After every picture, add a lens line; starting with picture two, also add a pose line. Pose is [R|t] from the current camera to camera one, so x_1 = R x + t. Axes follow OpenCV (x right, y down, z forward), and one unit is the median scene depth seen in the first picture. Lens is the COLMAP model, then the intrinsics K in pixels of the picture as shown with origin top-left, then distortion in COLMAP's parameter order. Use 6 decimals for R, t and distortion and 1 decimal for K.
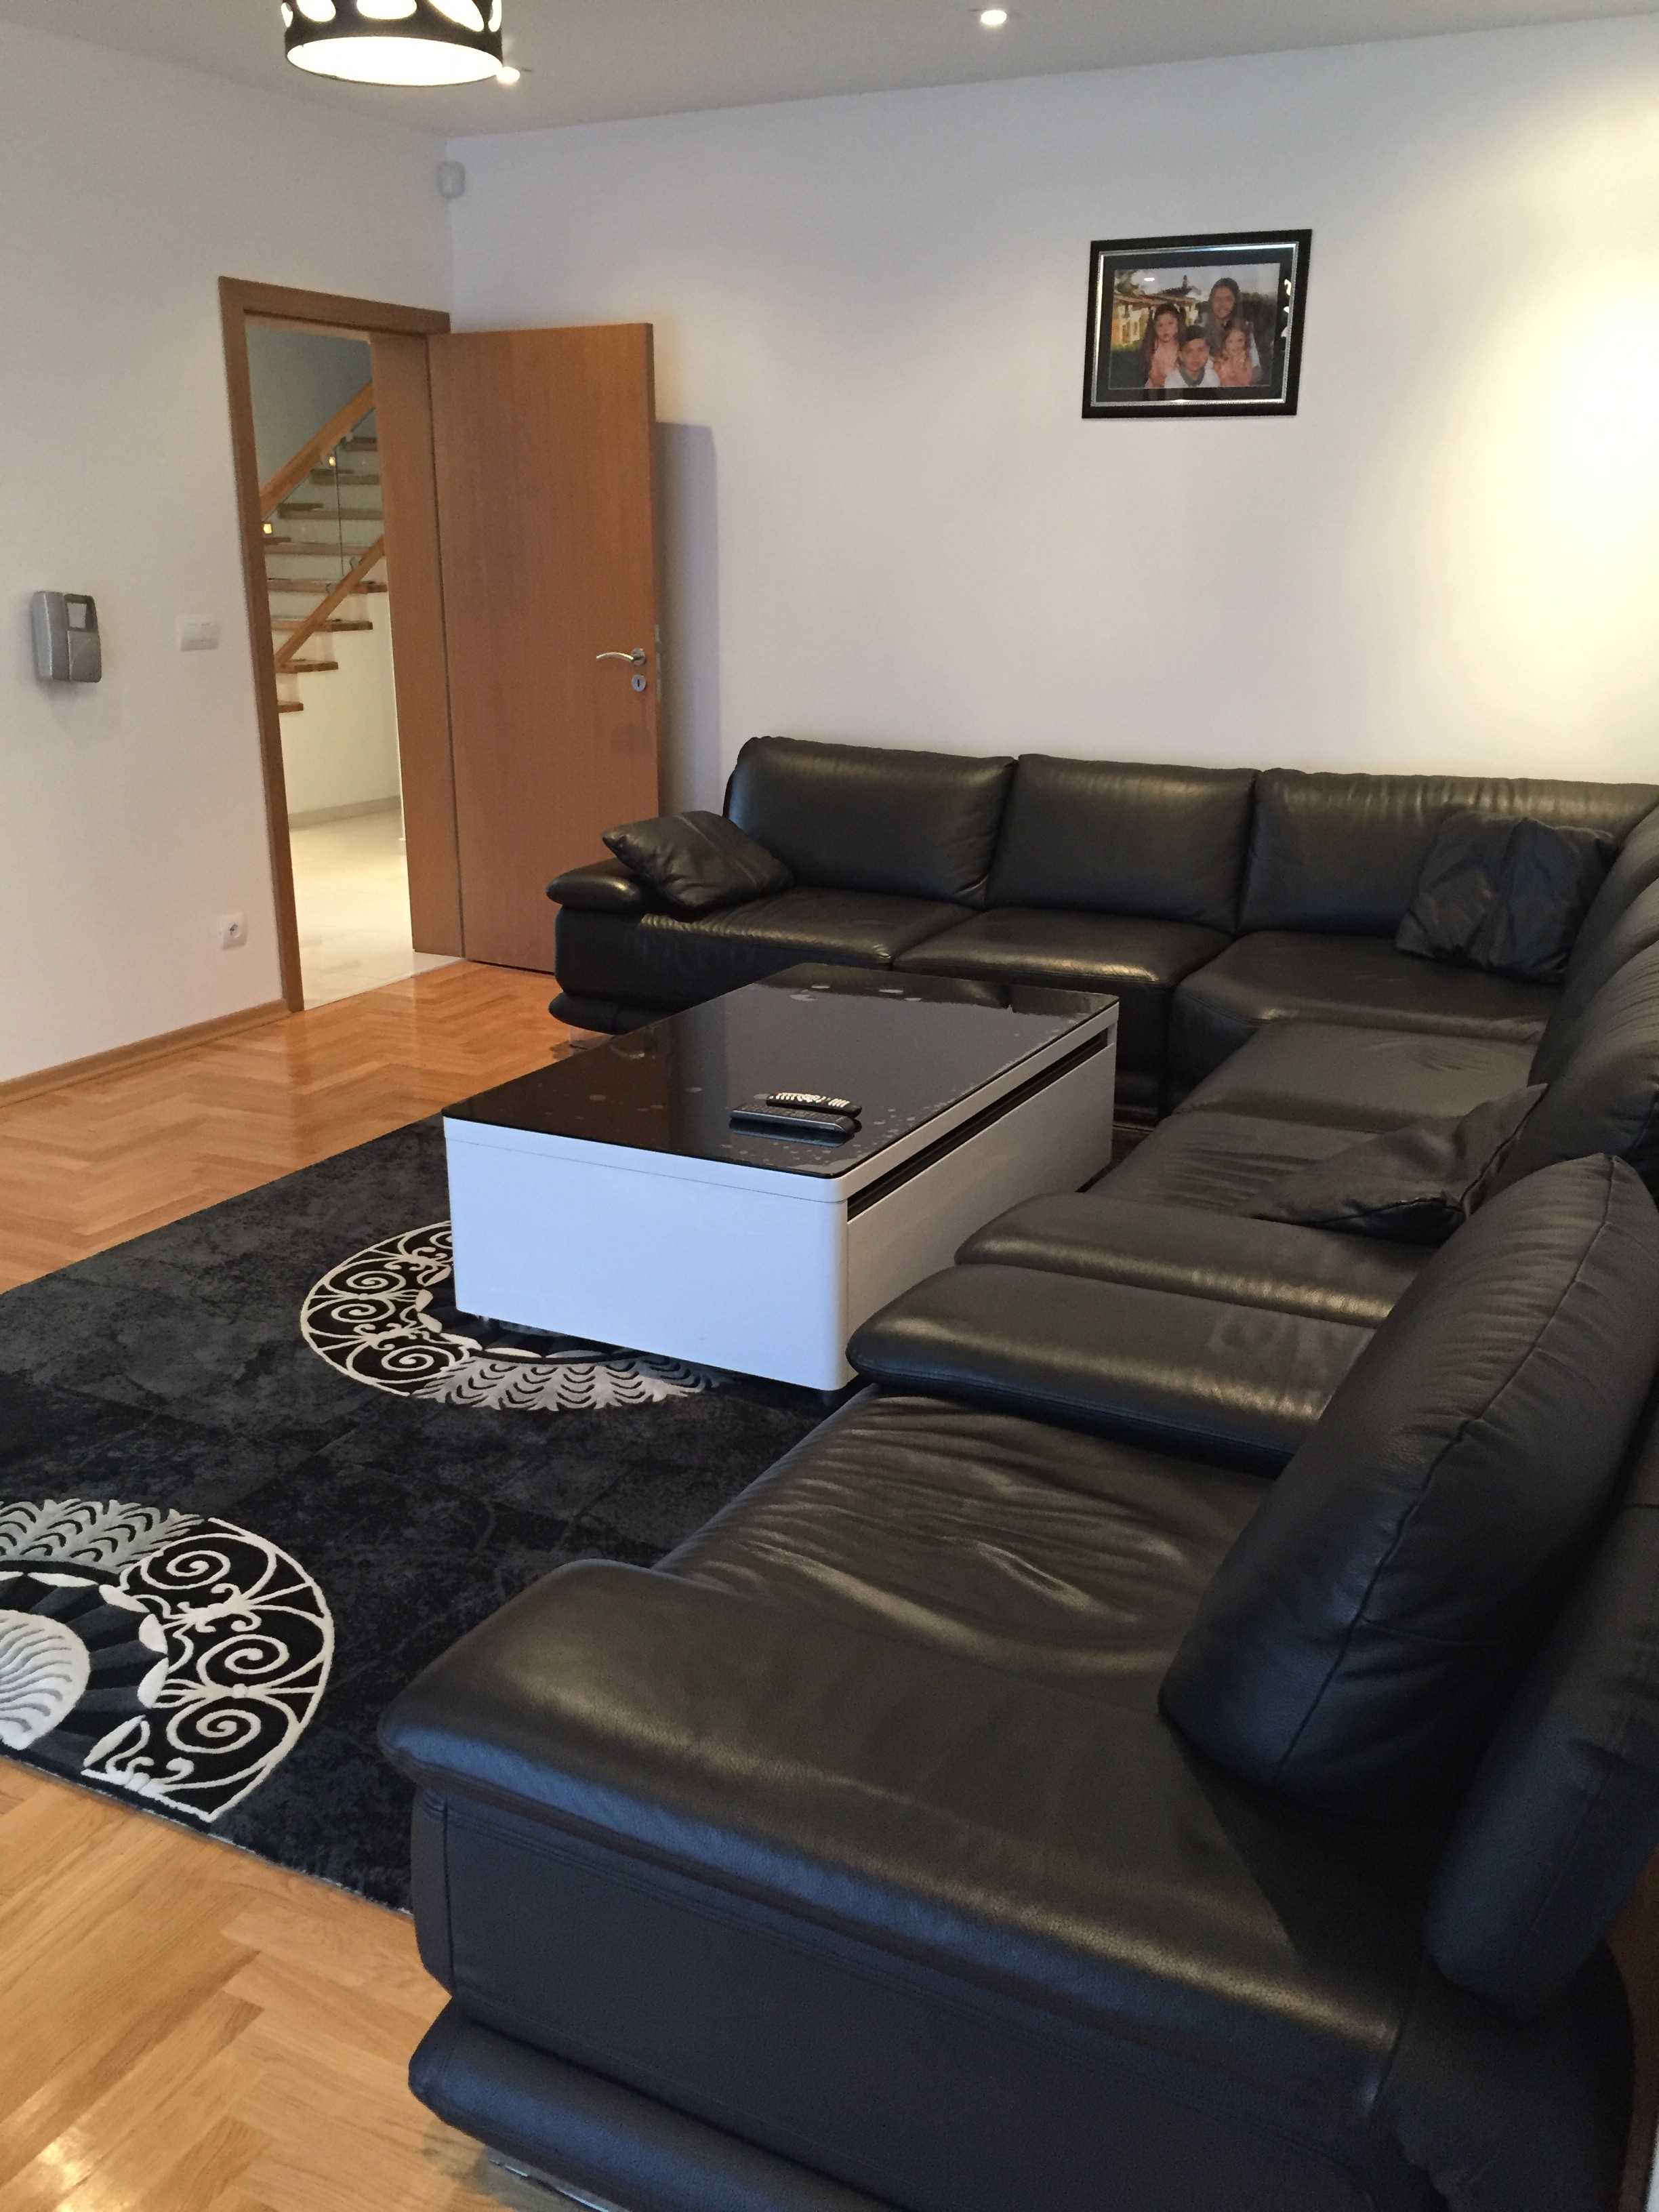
lens RADIAL K [[1911.5, 0, 831.2], [0, 1911.5, 1107.7], [0, 0, 1]] dist [0.013306, 0.005189]
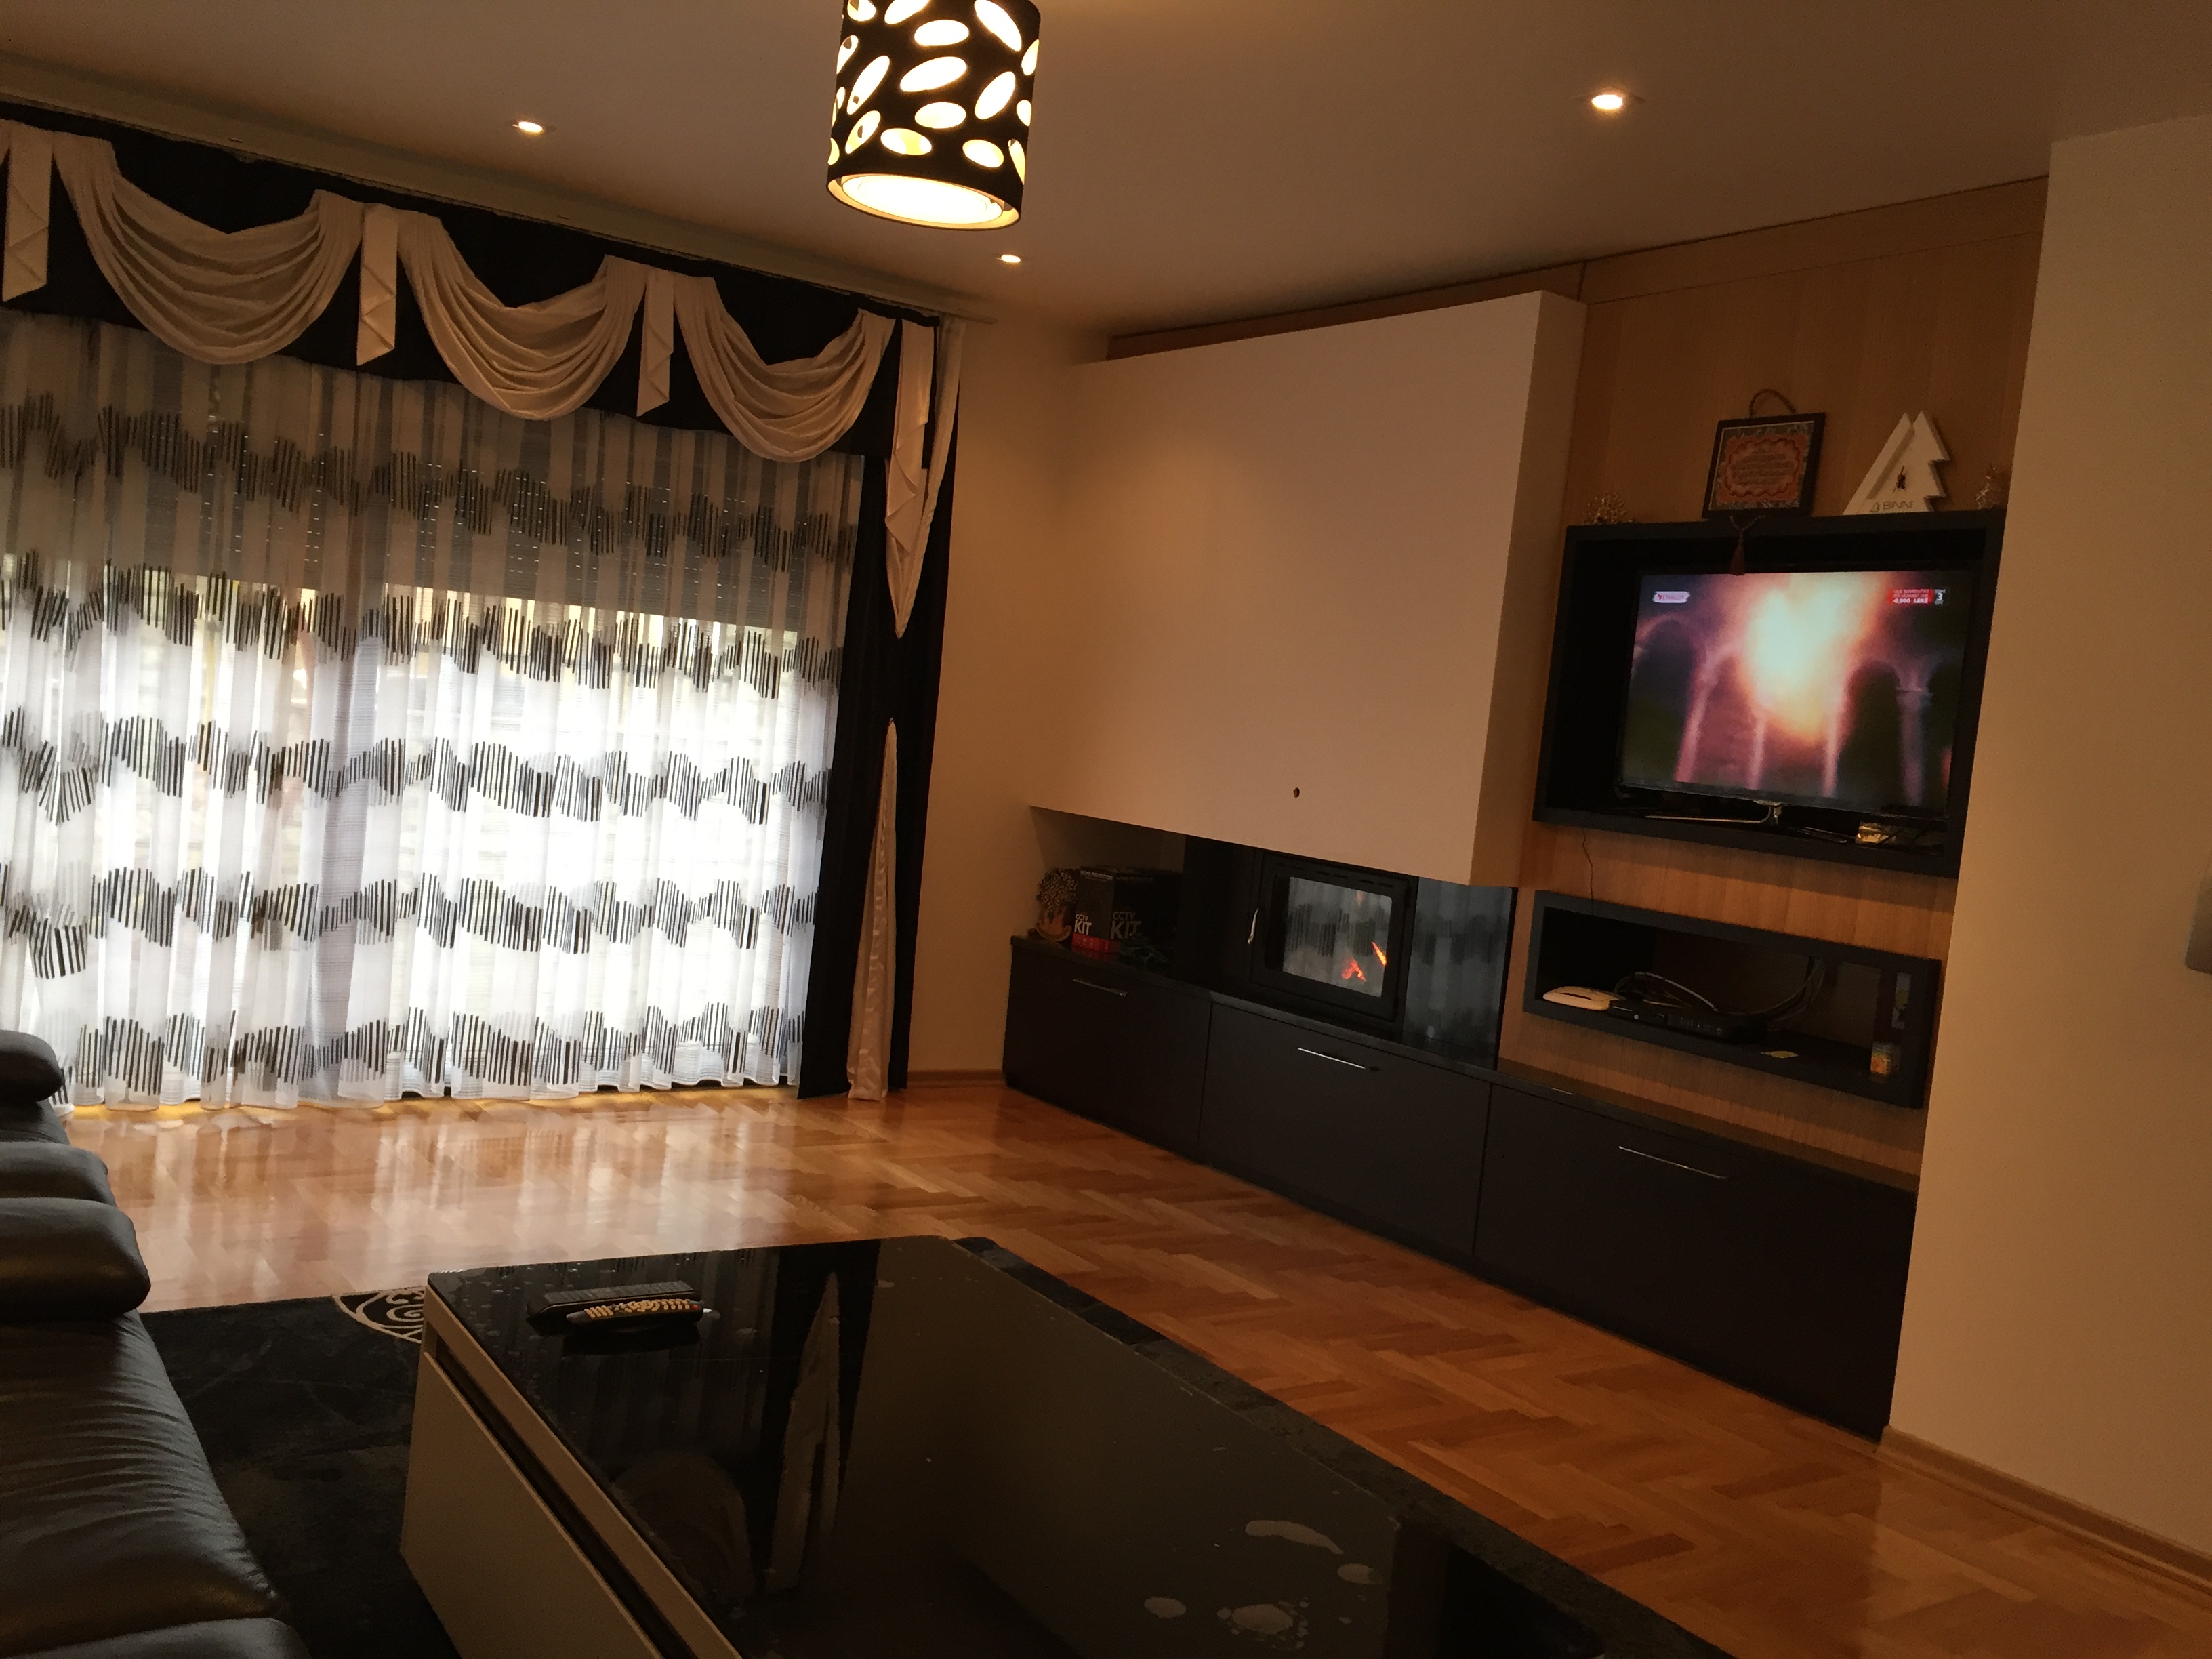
lens RADIAL K [[1911.5, 0, 1106.5], [0, 1911.5, 831.4], [0, 0, 1]] dist [0.013306, 0.005189]
pose [[-0.476534, 0.007047, -0.879128, 0.468139], [-0.351492, 0.915043, 0.197862, -0.325215], [0.805834, 0.403295, -0.433573, 1.167814]]
